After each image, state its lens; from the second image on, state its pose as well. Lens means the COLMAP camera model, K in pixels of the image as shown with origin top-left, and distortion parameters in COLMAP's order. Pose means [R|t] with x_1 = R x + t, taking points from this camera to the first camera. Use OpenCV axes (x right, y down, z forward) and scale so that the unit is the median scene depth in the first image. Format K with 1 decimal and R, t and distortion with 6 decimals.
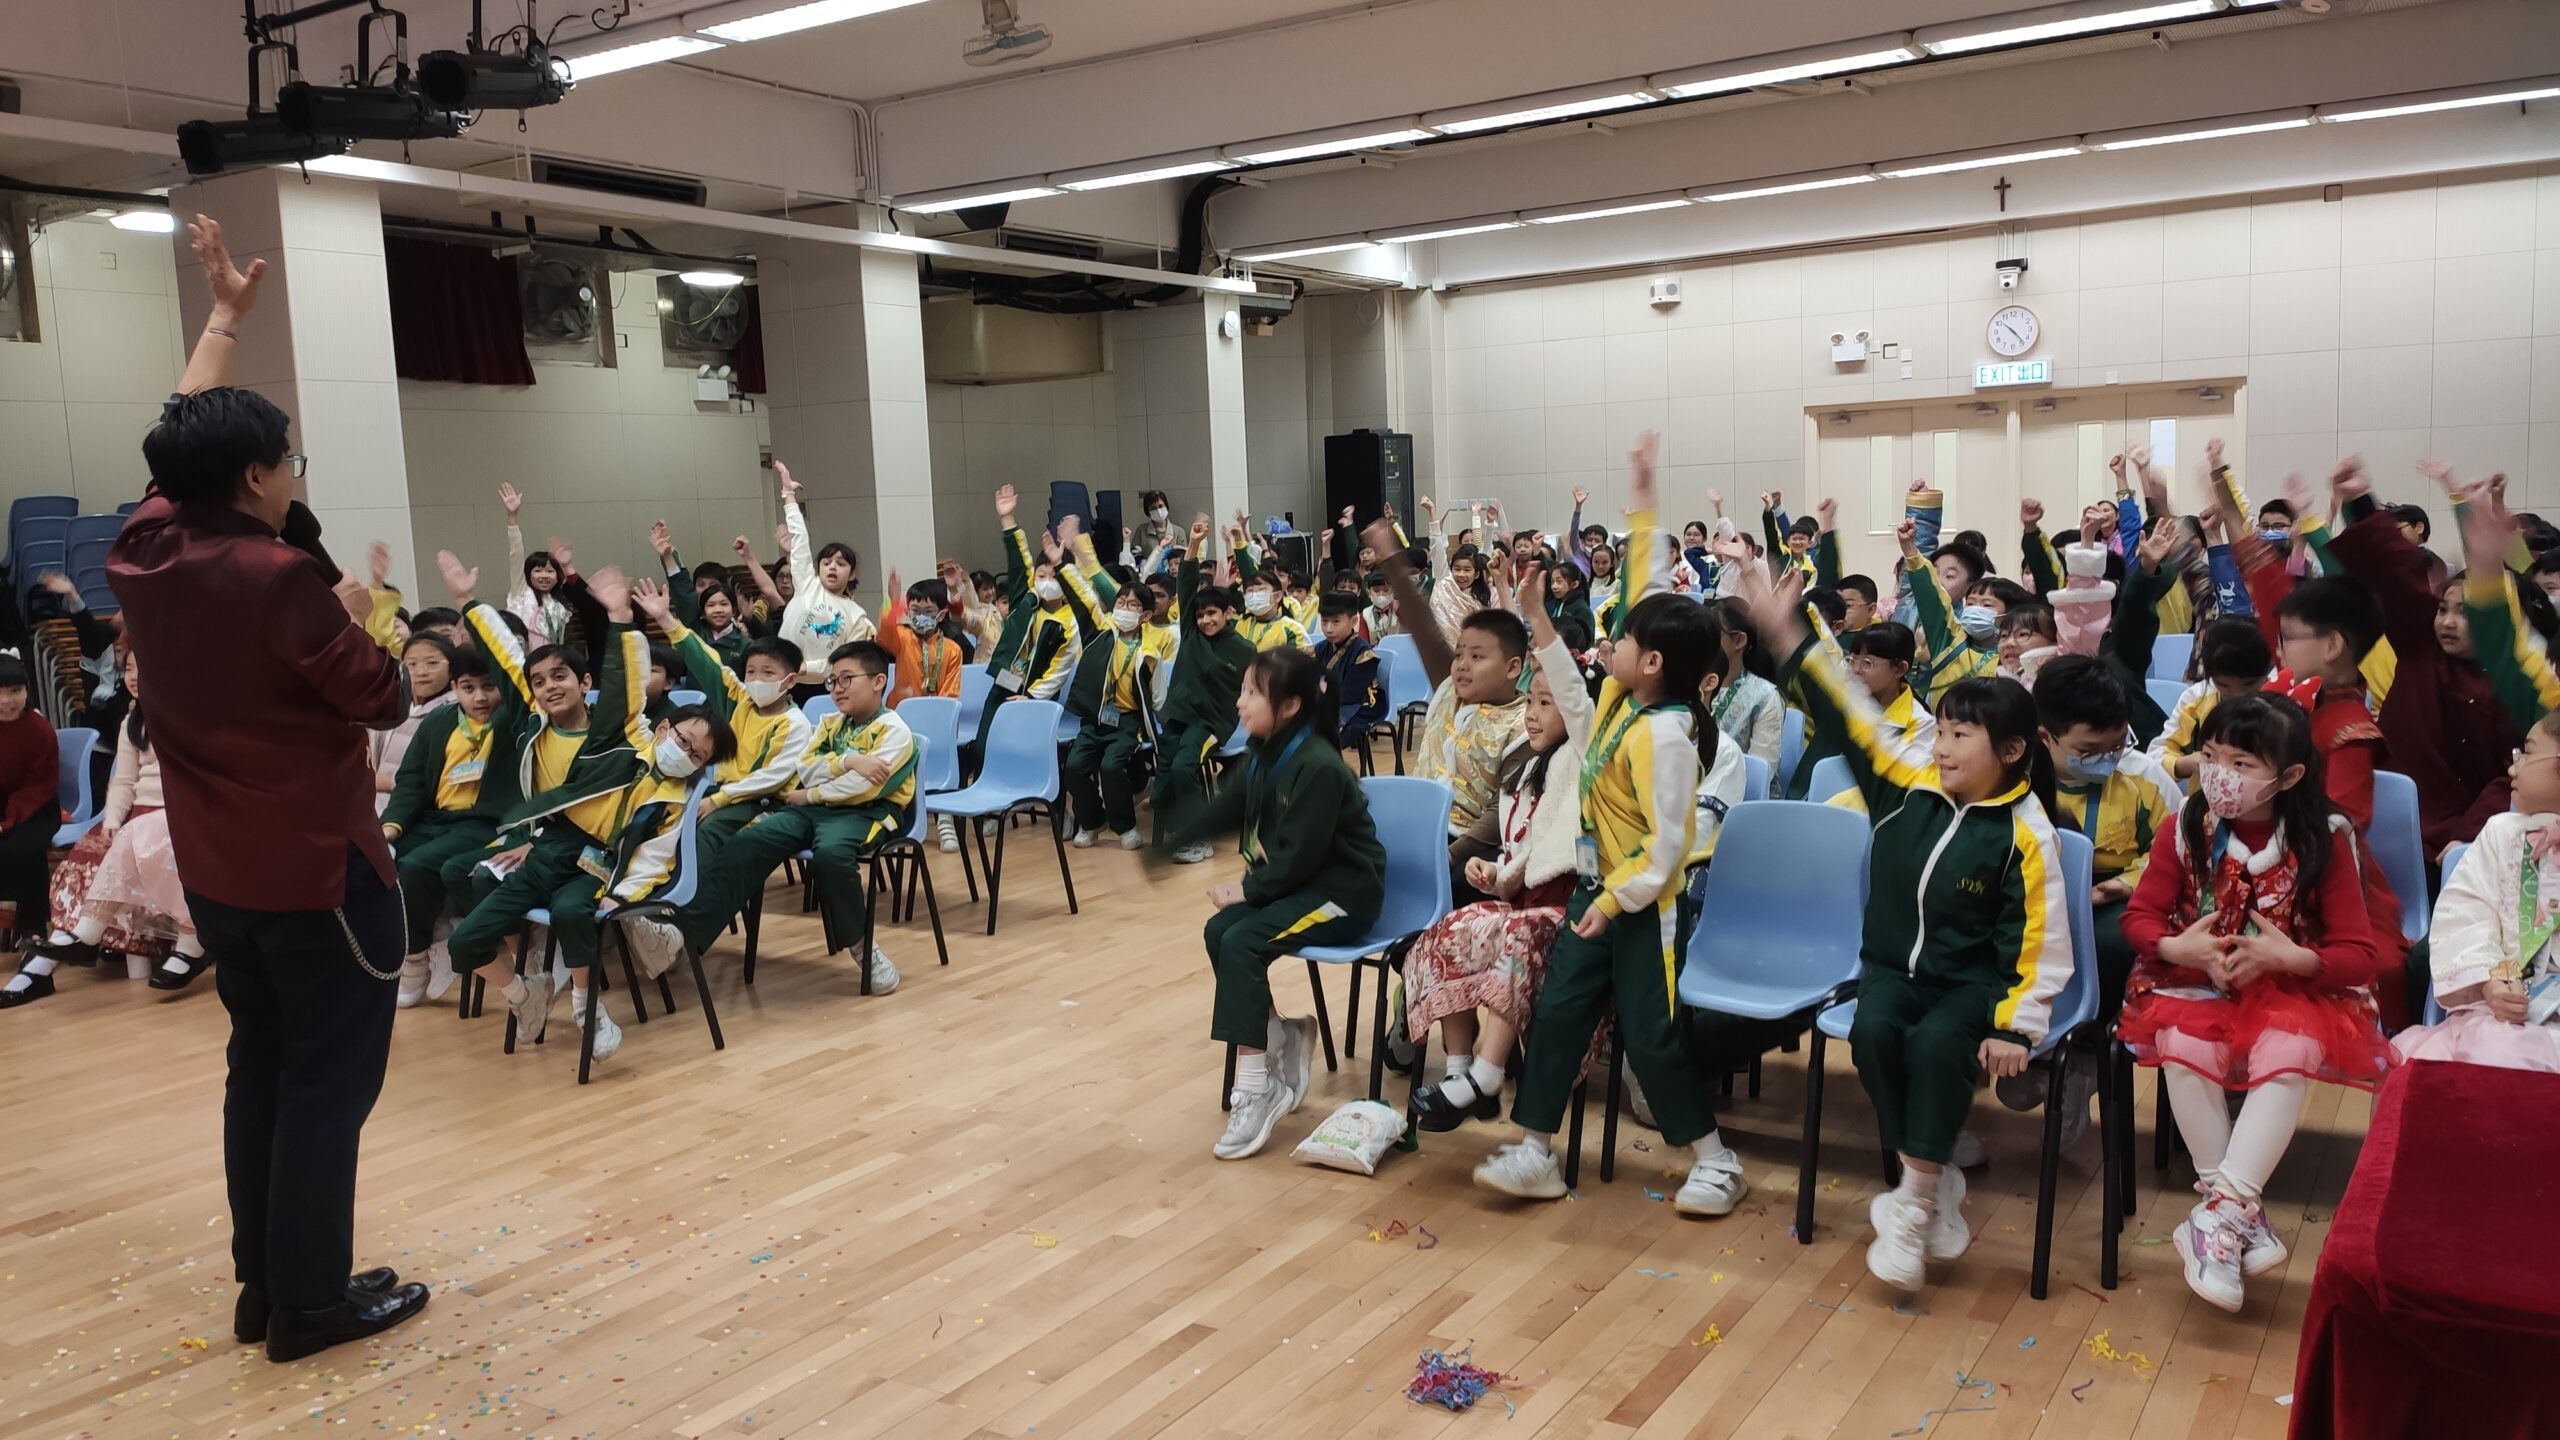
lens RADIAL K [[1920.8, 0, 1288.6], [0, 1920.8, 723.7], [0, 0, 1]] dist [0.084058, -0.118329]
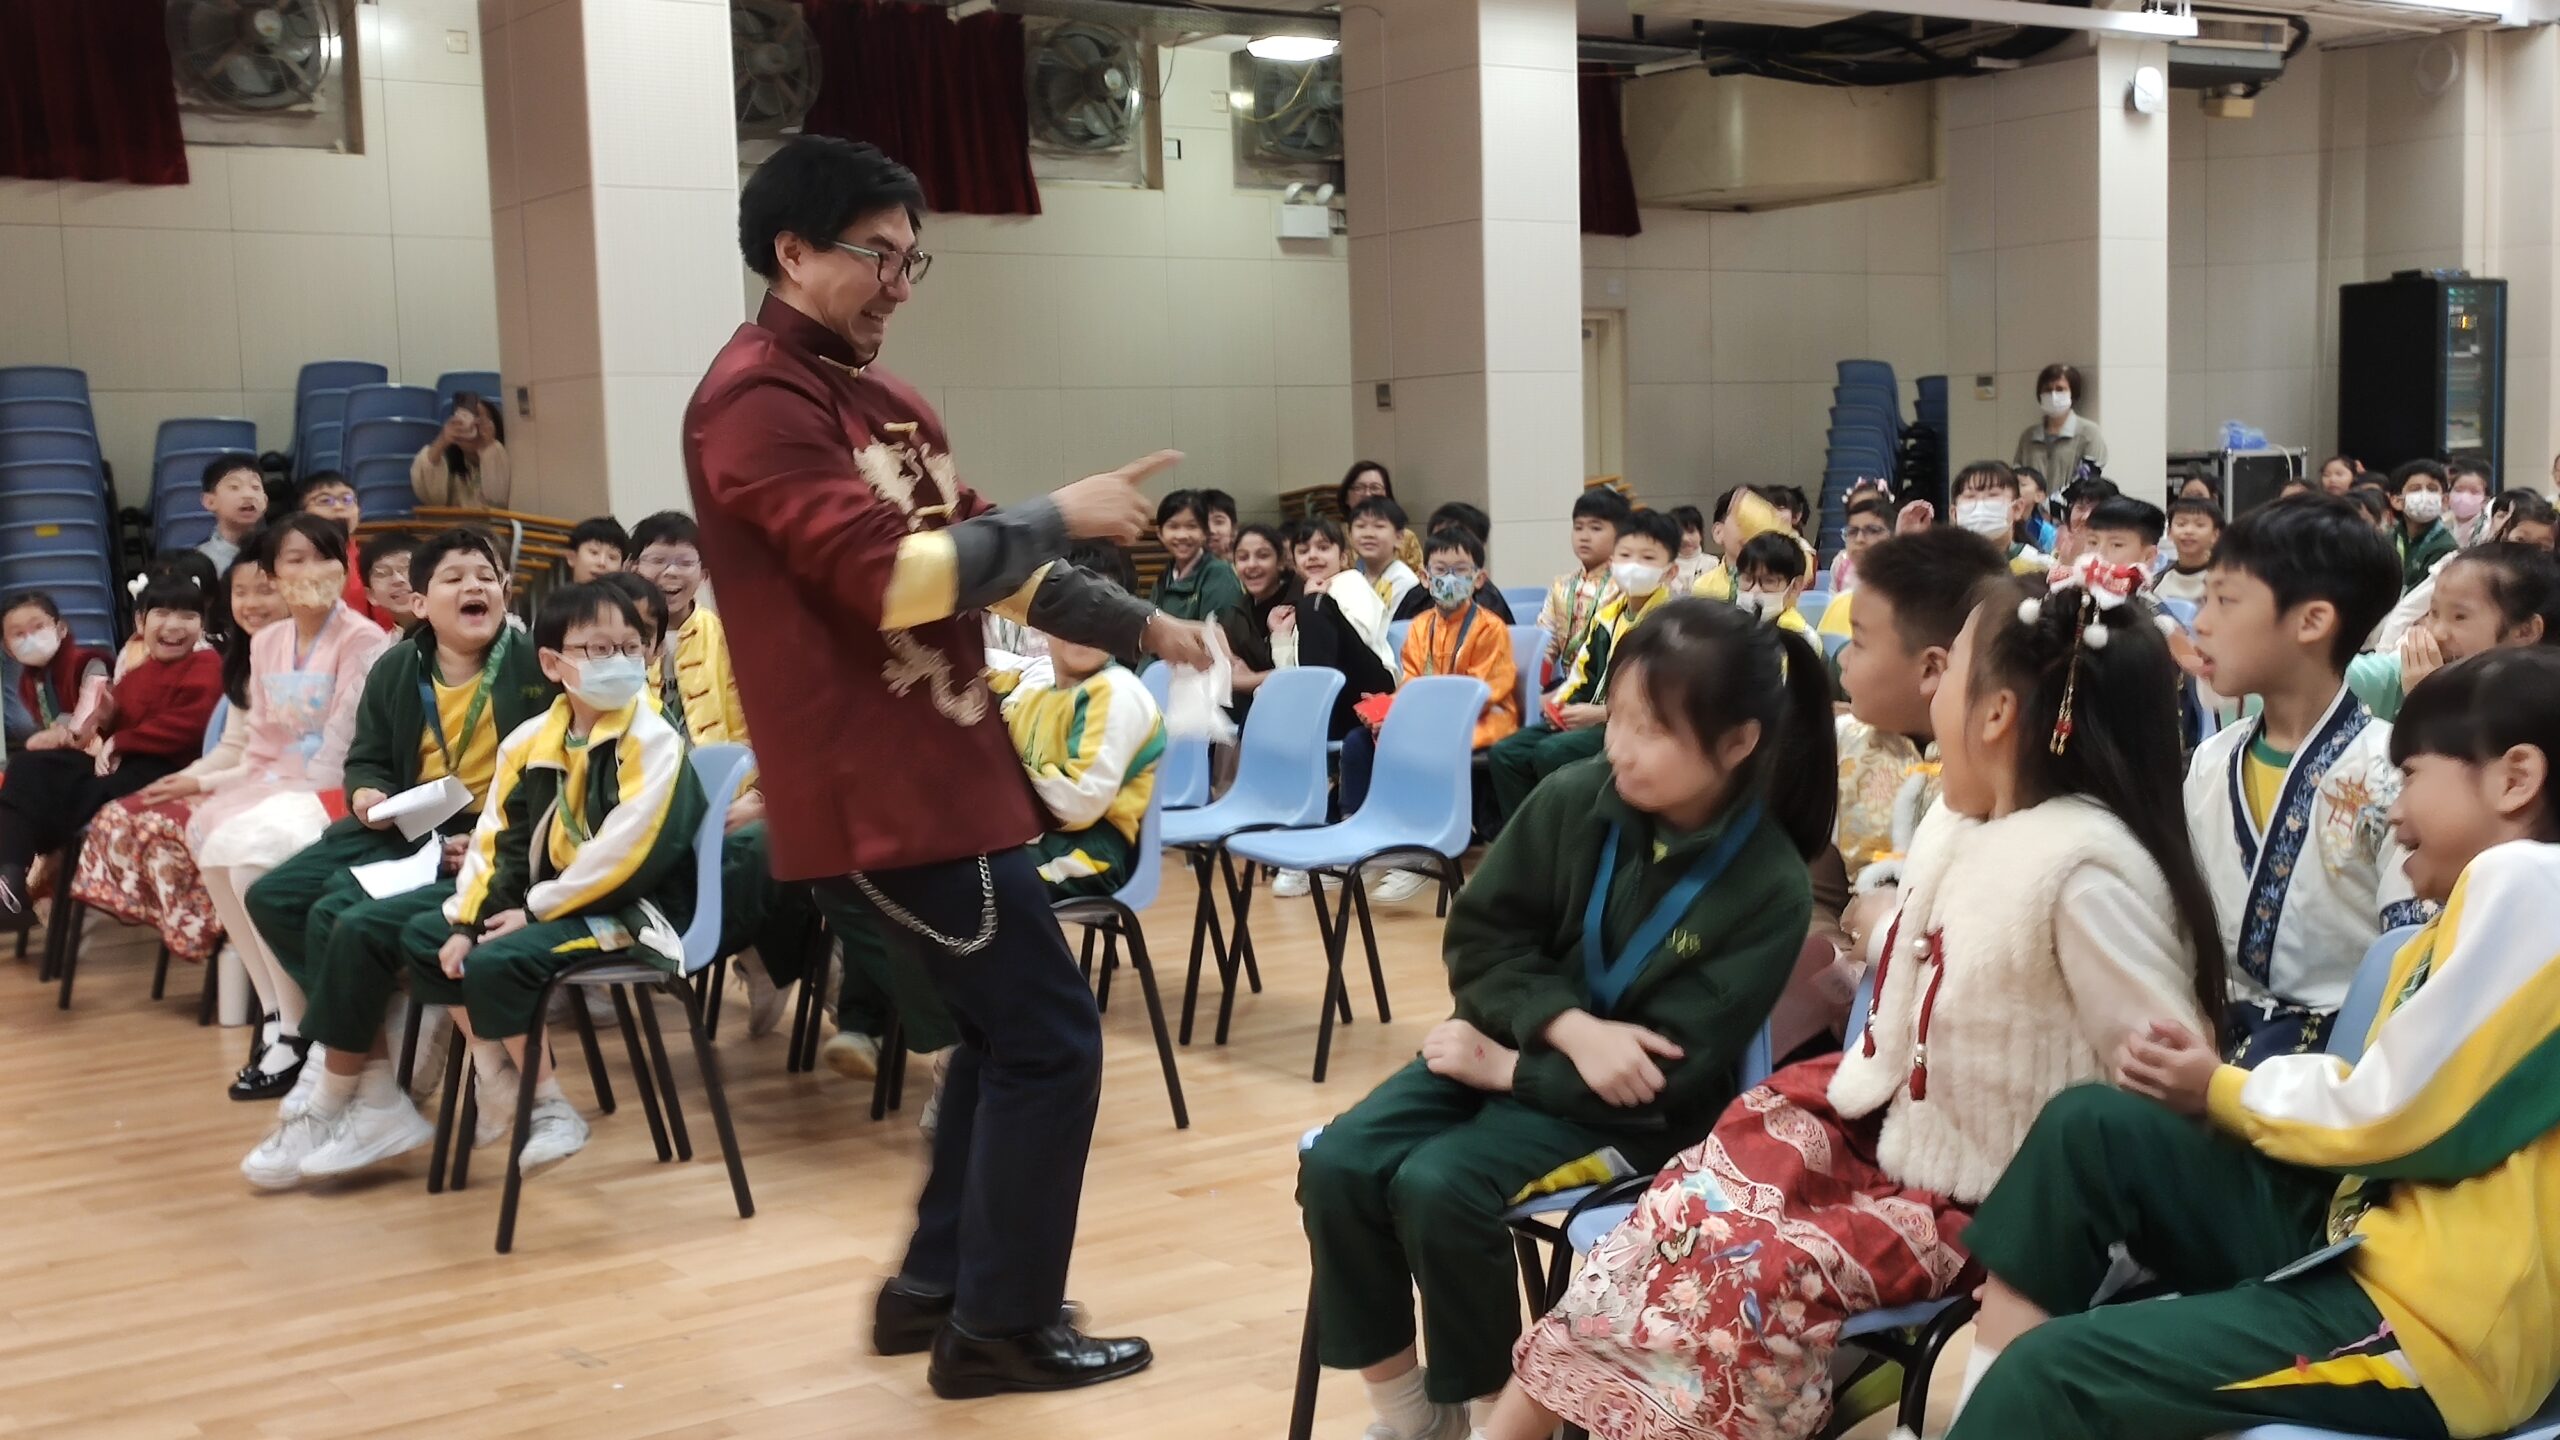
lens RADIAL K [[2814.3, 0, 1294.3], [0, 2814.3, 733.8], [0, 0, 1]] dist [0.060120, 0.000000]
pose [[0.926002, 0.045751, -0.374735, 0.082027], [-0.049626, 0.998768, -0.000691, 0.004621], [0.374242, 0.019236, 0.927132, 0.126623]]
